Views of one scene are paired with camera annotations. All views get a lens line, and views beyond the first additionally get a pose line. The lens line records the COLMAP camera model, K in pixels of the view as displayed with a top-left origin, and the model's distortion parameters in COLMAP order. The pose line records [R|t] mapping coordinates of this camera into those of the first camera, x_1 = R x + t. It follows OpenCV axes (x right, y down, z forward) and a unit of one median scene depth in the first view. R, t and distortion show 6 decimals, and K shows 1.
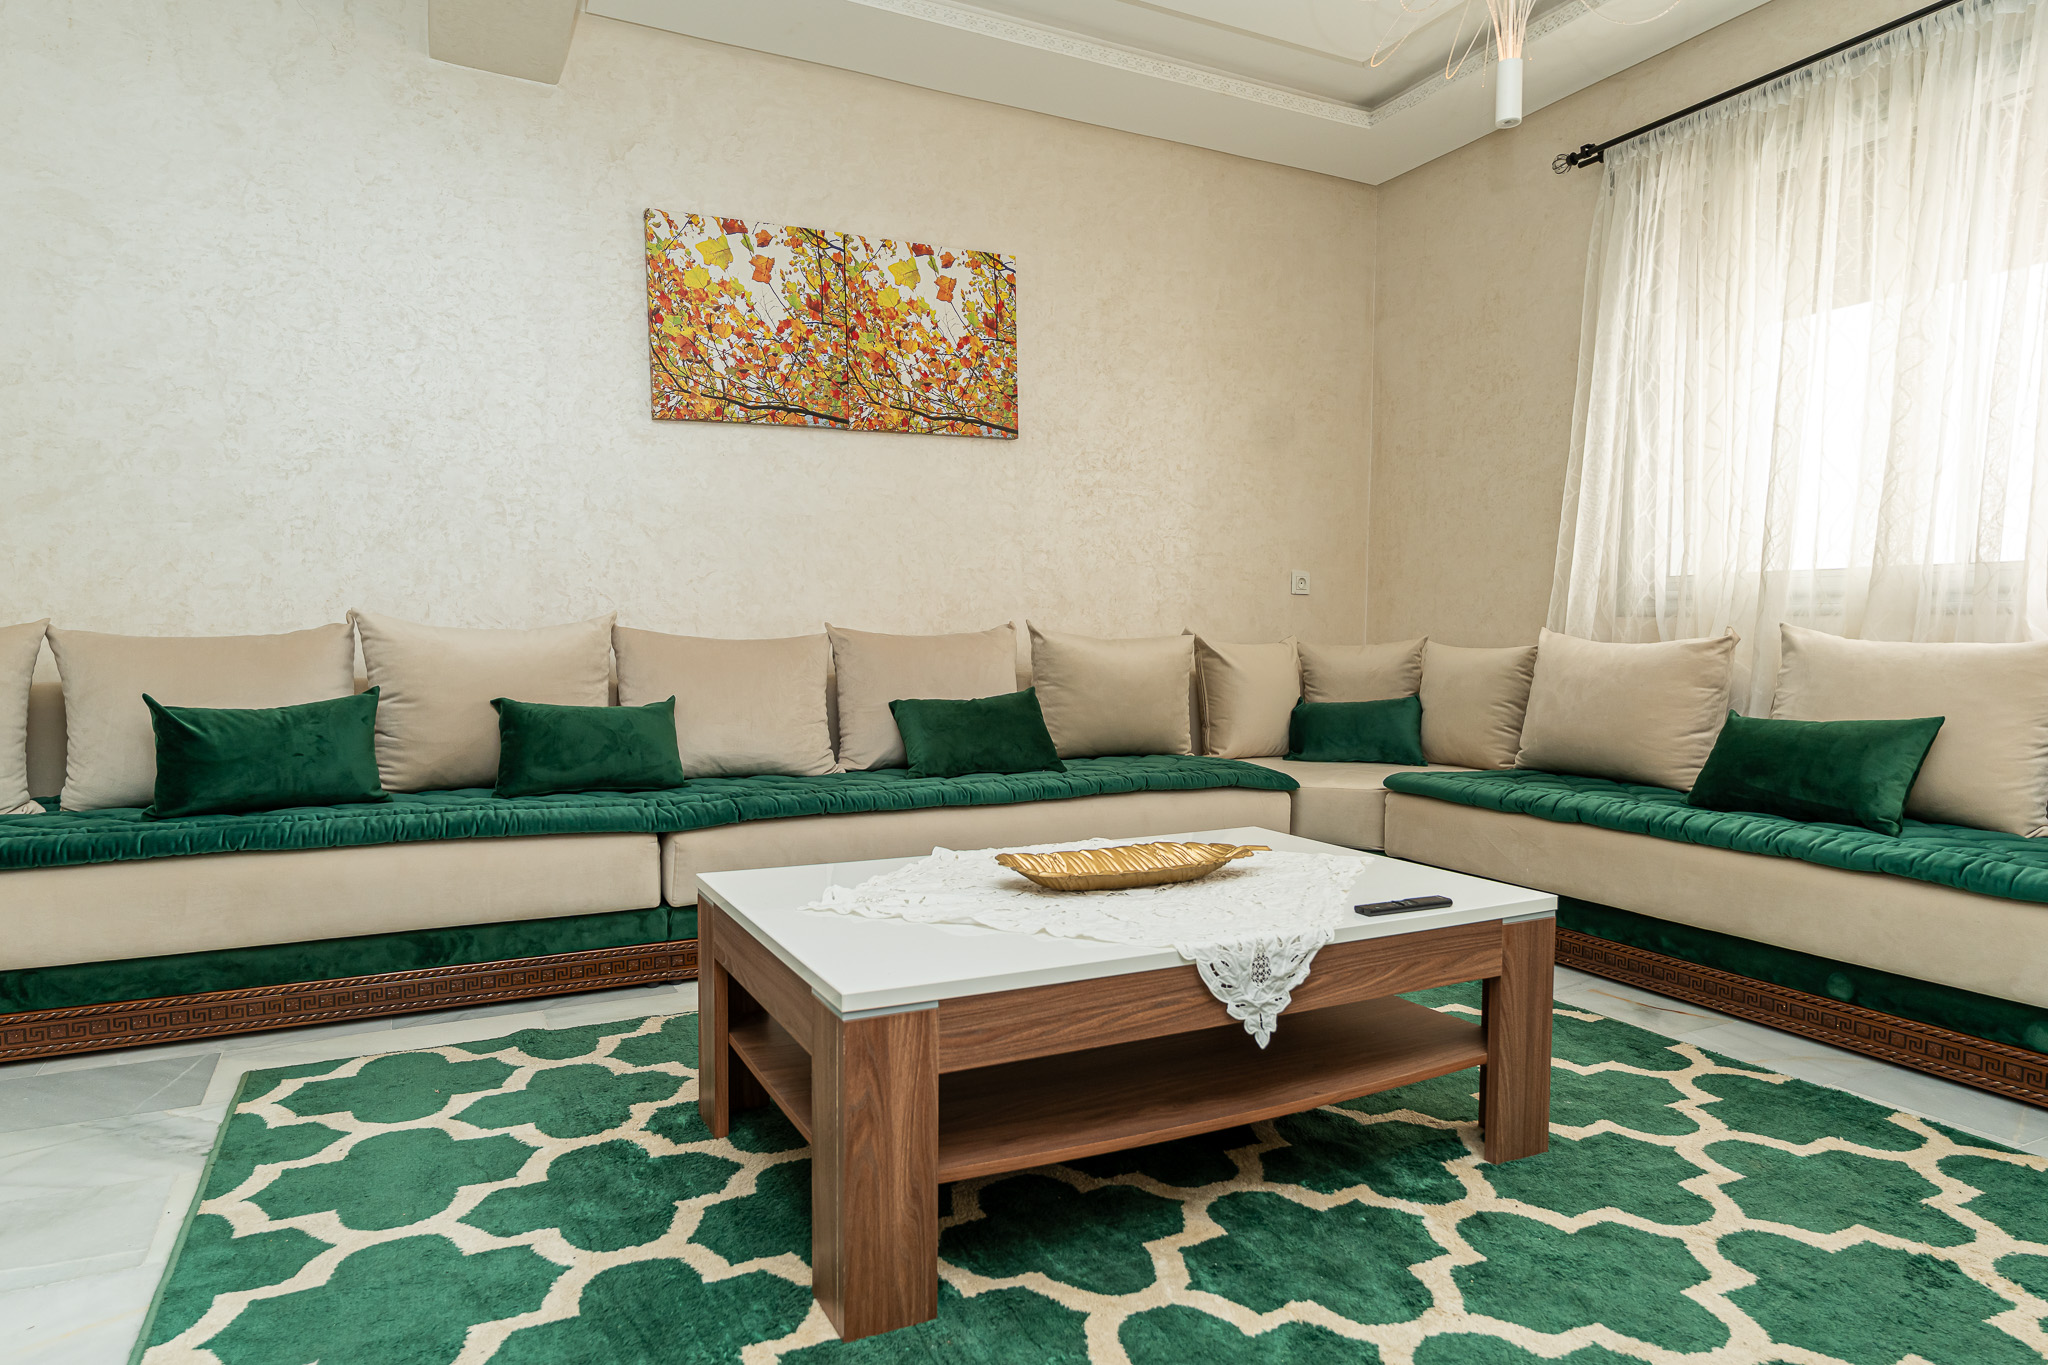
lens RADIAL K [[1178.9, 0, 1016.5], [0, 1178.9, 699.1], [0, 0, 1]] dist [-0.000795, 0.000667]
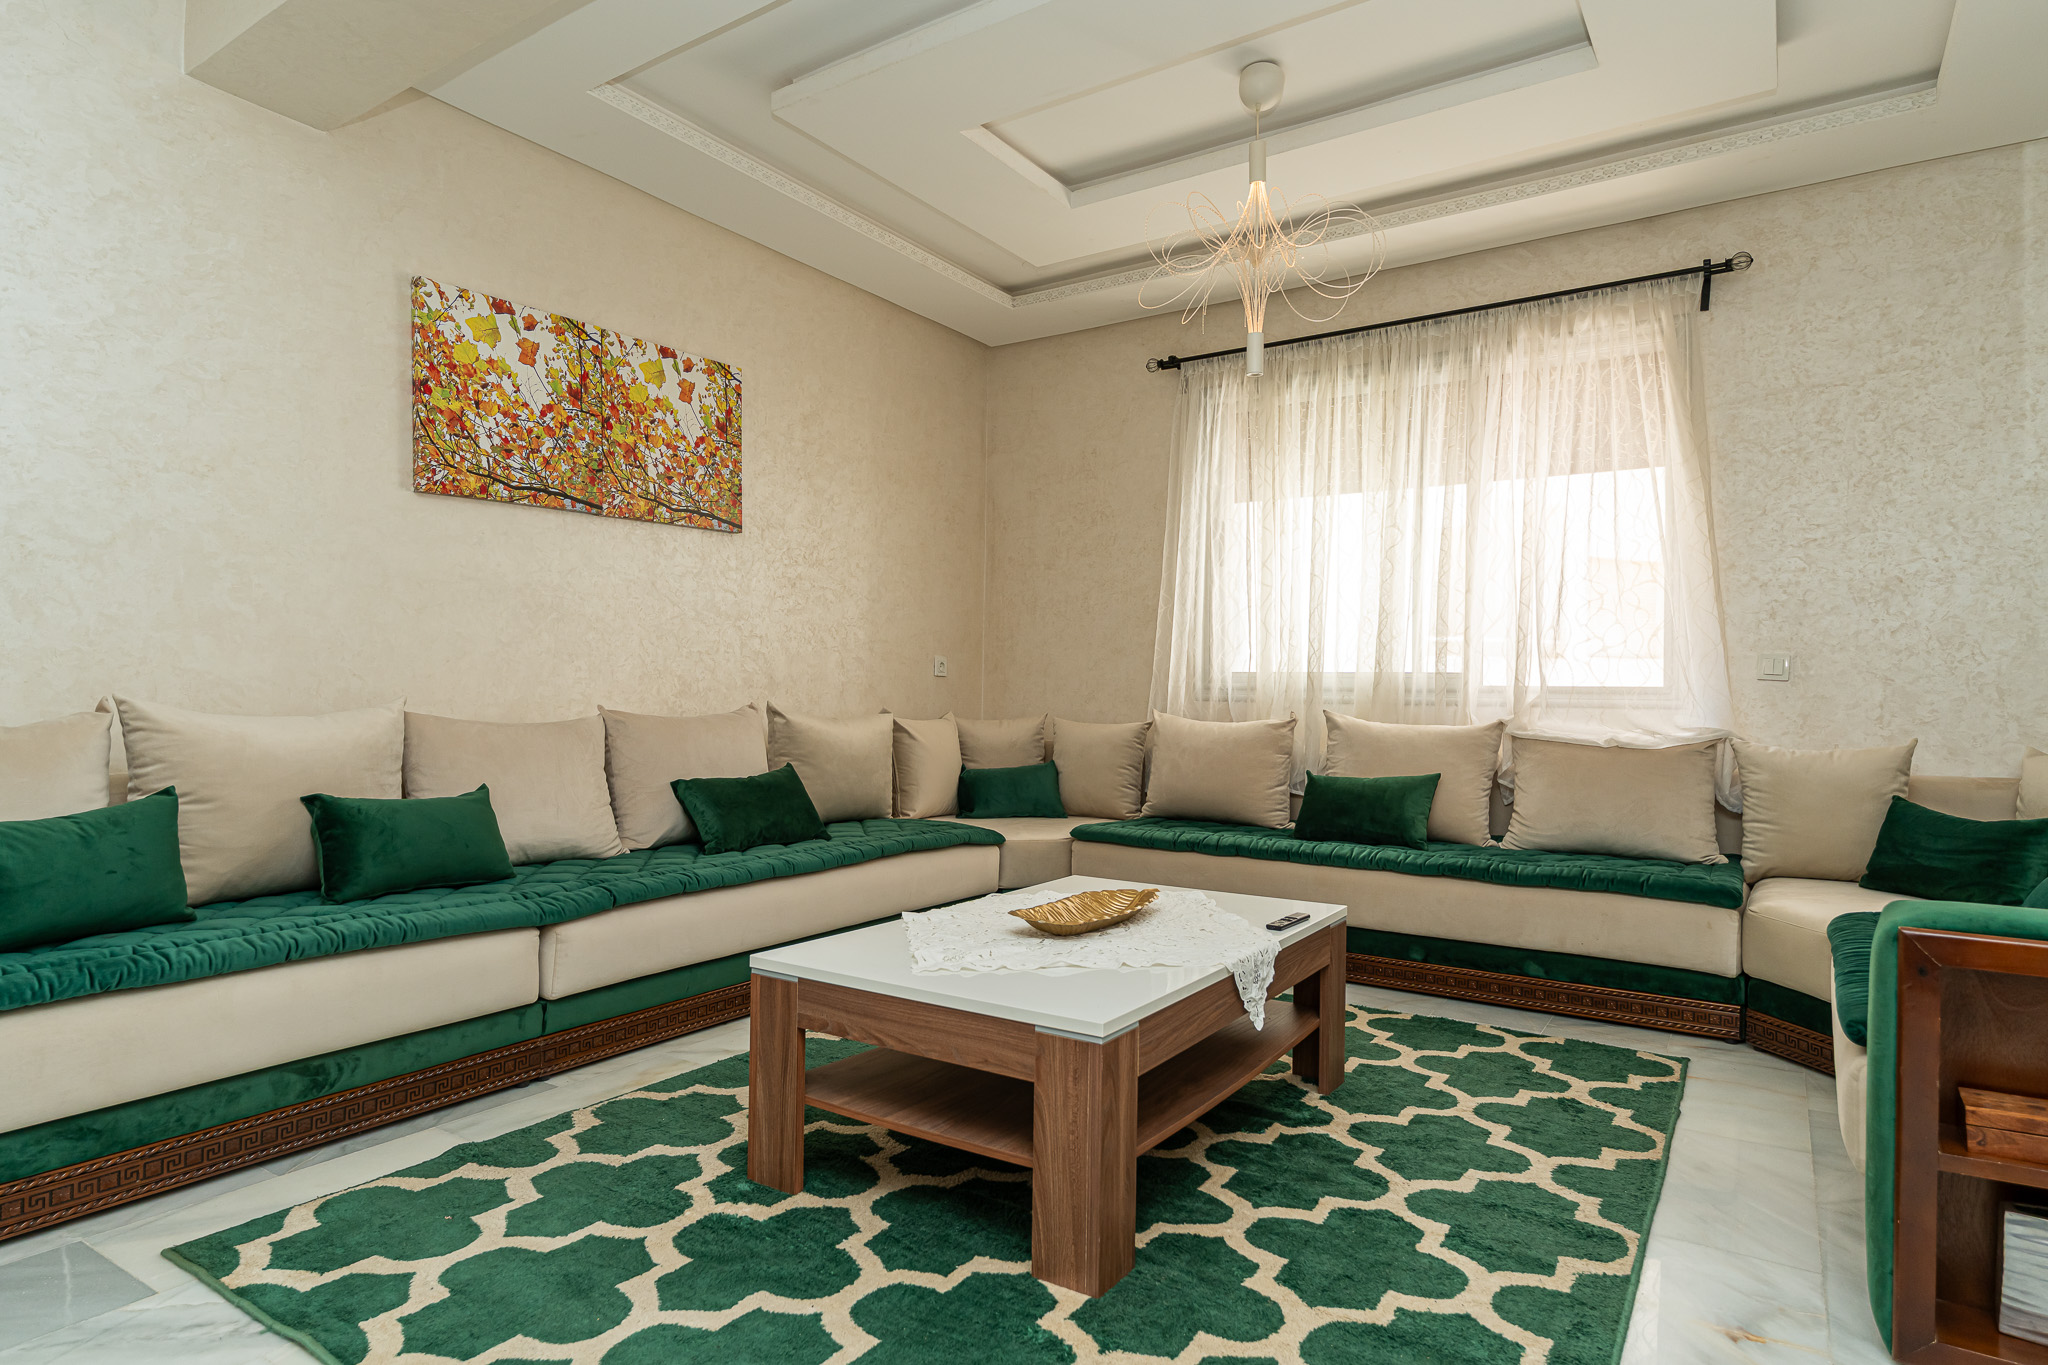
lens RADIAL K [[1127.0, 0, 1025.4], [0, 1127.0, 684.4], [0, 0, 1]] dist [0.001175, -0.000050]
pose [[0.866010, 0.011342, 0.499898, -0.379683], [0.018419, 0.998341, -0.054561, -0.026217], [-0.499687, 0.056458, 0.864364, -0.028410]]
